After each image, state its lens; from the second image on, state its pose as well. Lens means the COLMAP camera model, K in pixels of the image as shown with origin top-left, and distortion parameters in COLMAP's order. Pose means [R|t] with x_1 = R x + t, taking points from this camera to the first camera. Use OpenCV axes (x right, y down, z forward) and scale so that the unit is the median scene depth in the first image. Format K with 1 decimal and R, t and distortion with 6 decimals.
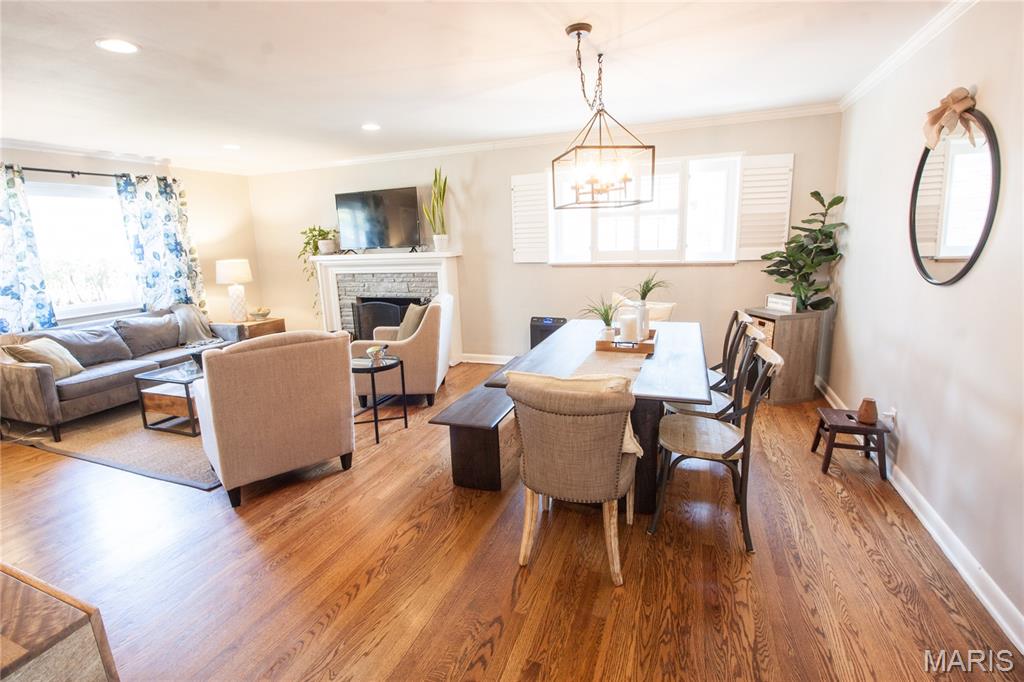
lens RADIAL K [[473.1, 0, 509.8], [0, 473.1, 331.2], [0, 0, 1]] dist [-0.002658, -0.012329]
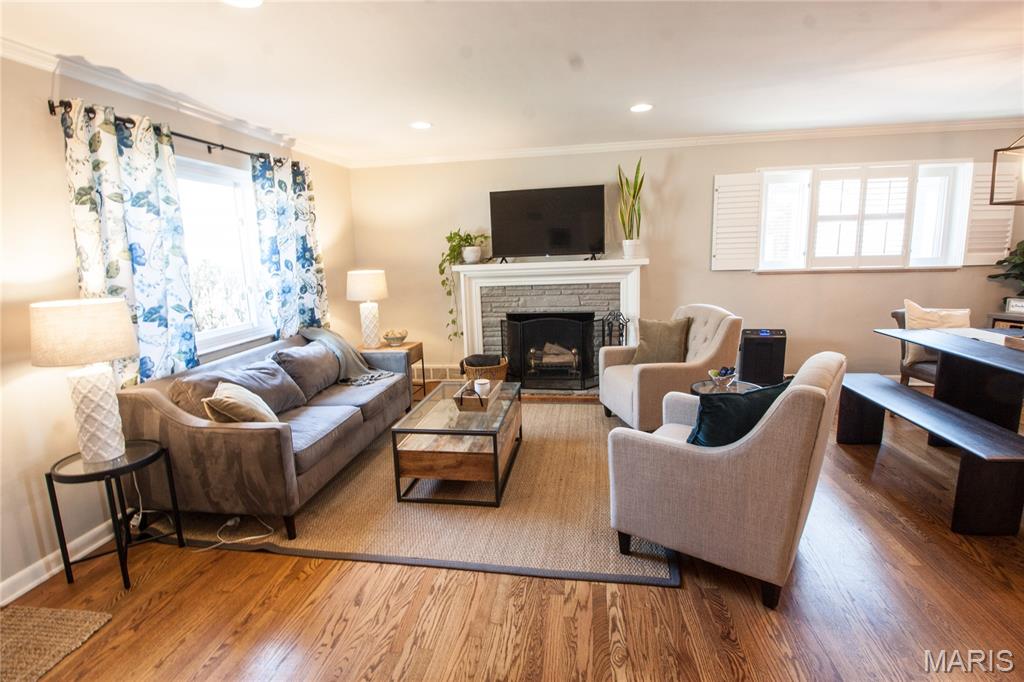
lens RADIAL K [[473.1, 0, 508.3], [0, 473.1, 332.3], [0, 0, 1]] dist [-0.002658, -0.012329]
pose [[0.979960, -0.034149, 0.196245, -0.632176], [0.040027, 0.998859, -0.026060, -0.020812], [-0.195131, 0.033393, 0.980209, 0.216971]]
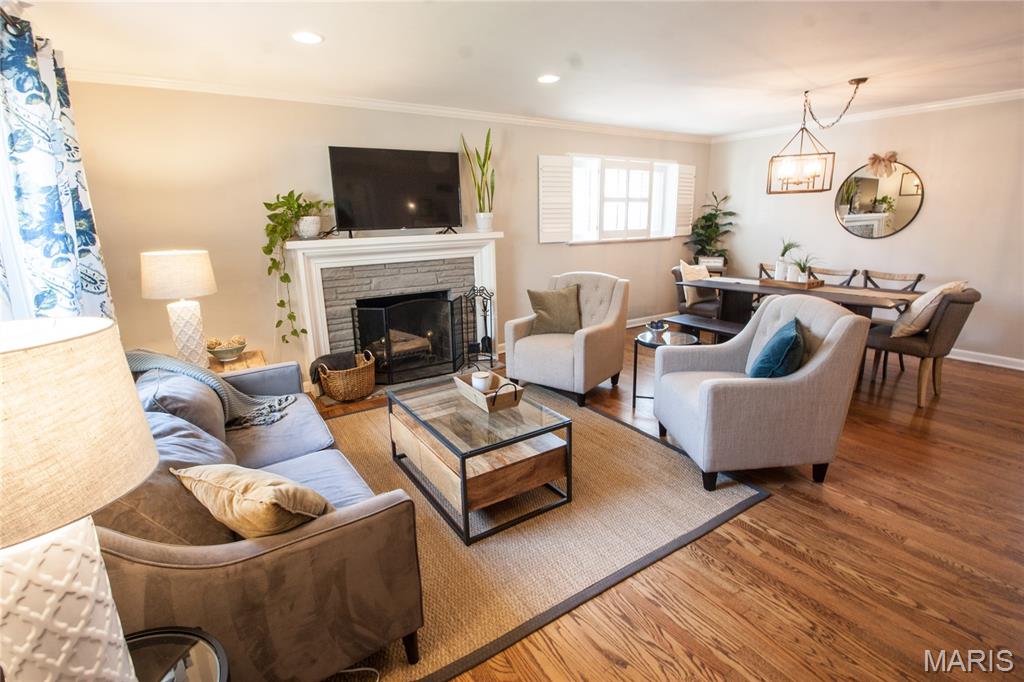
lens RADIAL K [[473.1, 0, 508.3], [0, 473.1, 331.0], [0, 0, 1]] dist [-0.002658, -0.012329]
pose [[0.593044, -0.164289, 0.788231, -0.967949], [0.157944, 0.983679, 0.086193, -0.066486], [-0.789527, 0.073380, 0.609313, 0.518175]]
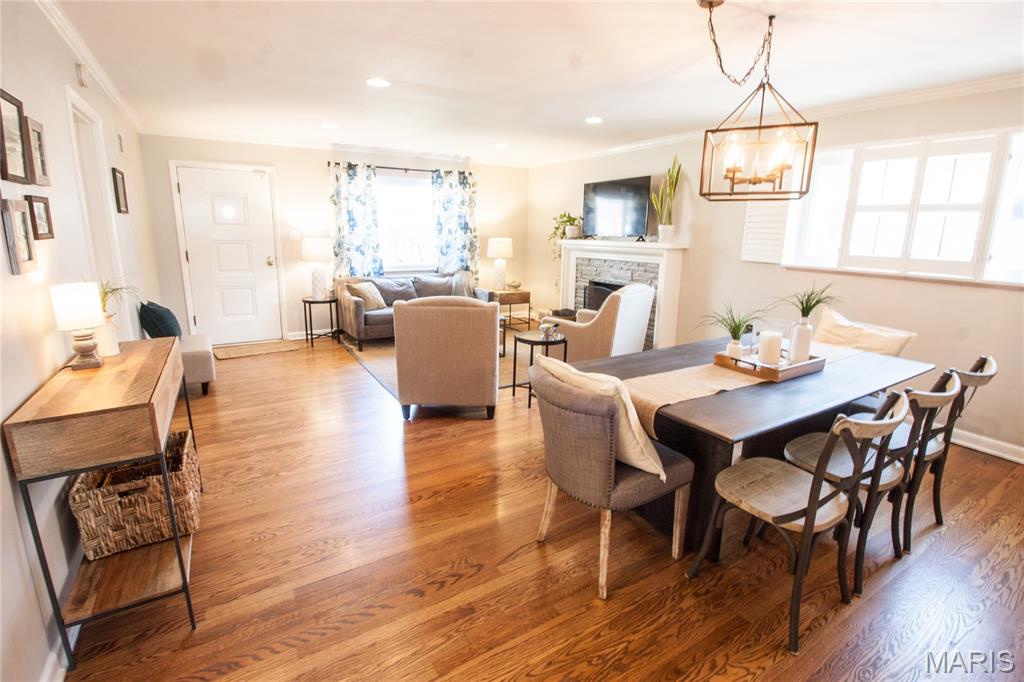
lens RADIAL K [[473.1, 0, 509.5], [0, 473.1, 332.0], [0, 0, 1]] dist [-0.002658, -0.012329]
pose [[0.789861, 0.174283, -0.588001, 0.236707], [-0.158596, 0.984204, 0.078676, -0.016258], [0.592425, 0.031111, 0.805025, 0.044155]]
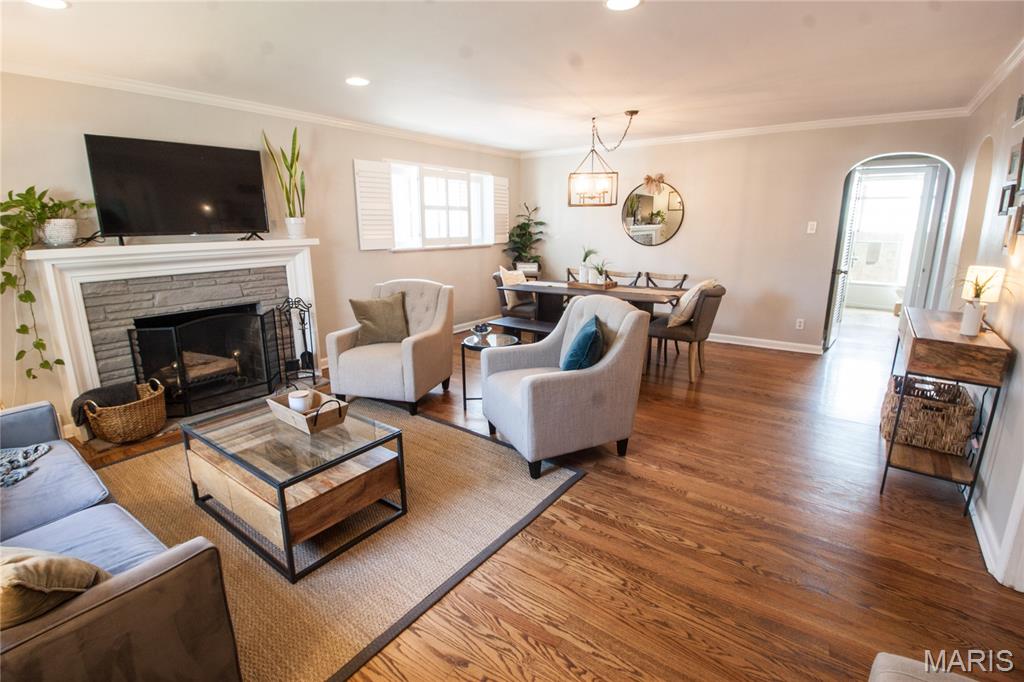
lens RADIAL K [[473.1, 0, 508.5], [0, 473.1, 331.4], [0, 0, 1]] dist [-0.002658, -0.012329]
pose [[0.274919, -0.180300, 0.944411, -0.963928], [0.182565, 0.974179, 0.132838, -0.065014], [-0.943975, 0.135896, 0.300737, 0.510131]]
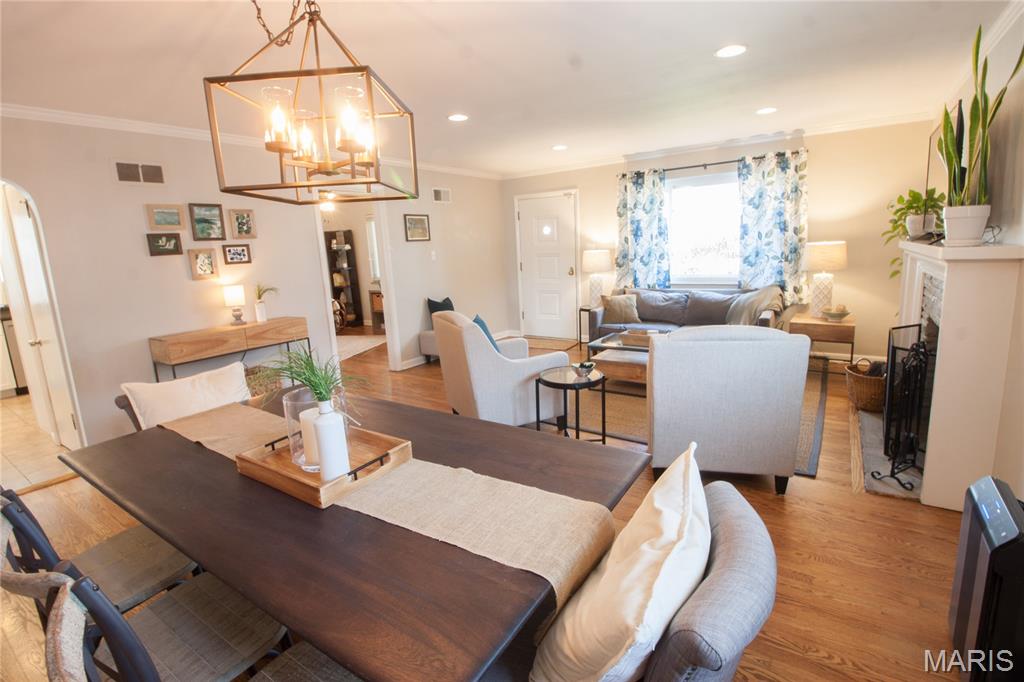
lens RADIAL K [[473.1, 0, 508.9], [0, 473.1, 333.3], [0, 0, 1]] dist [-0.002658, -0.012329]
pose [[-0.230719, 0.223636, -0.946972, 0.424026], [-0.130259, 0.957370, 0.257828, -0.169804], [0.964262, 0.182837, -0.191753, 0.808613]]
